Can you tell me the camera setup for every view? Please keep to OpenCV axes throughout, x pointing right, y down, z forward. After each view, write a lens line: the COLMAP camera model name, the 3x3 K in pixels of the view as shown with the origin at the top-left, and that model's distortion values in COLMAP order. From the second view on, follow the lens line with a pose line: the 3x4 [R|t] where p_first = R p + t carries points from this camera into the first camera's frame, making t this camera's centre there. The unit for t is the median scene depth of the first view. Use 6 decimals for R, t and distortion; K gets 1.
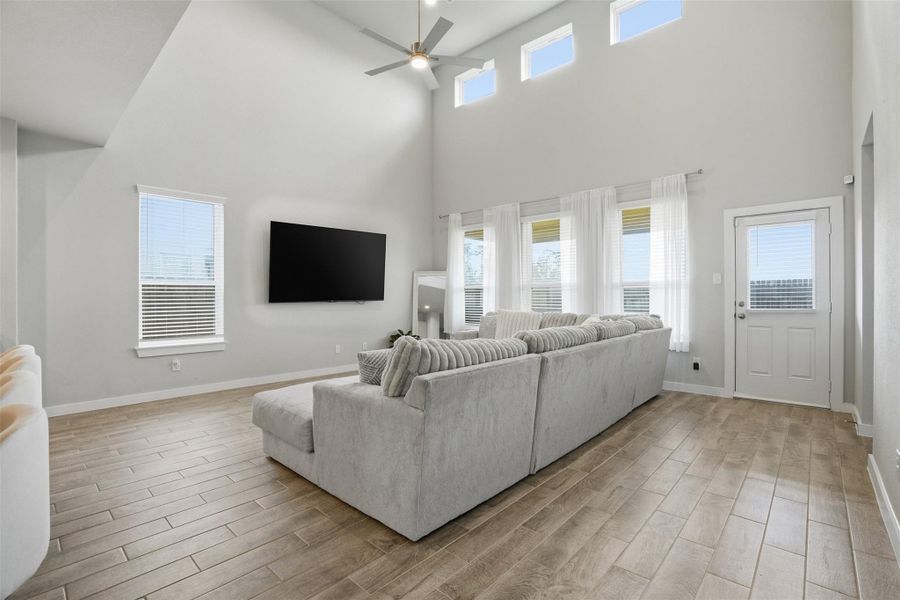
lens RADIAL K [[415.7, 0, 450.2], [0, 415.7, 297.1], [0, 0, 1]] dist [-0.030193, 0.004668]
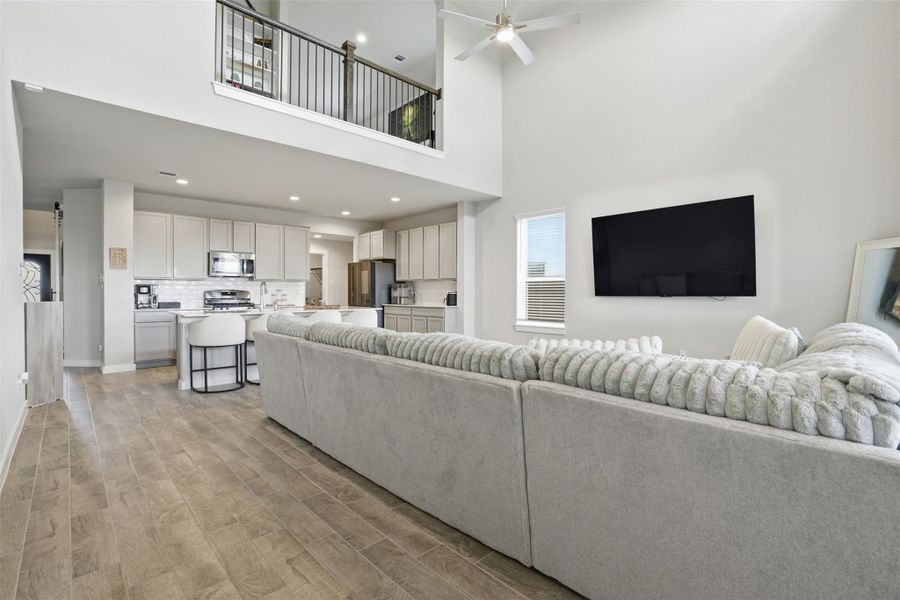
lens RADIAL K [[415.7, 0, 445.4], [0, 415.7, 294.8], [0, 0, 1]] dist [-0.030193, 0.004668]
pose [[-0.080687, 0.011831, -0.996669, 0.952342], [-0.001699, 0.999926, 0.012007, -0.003273], [0.996738, 0.002662, -0.080661, 1.059851]]
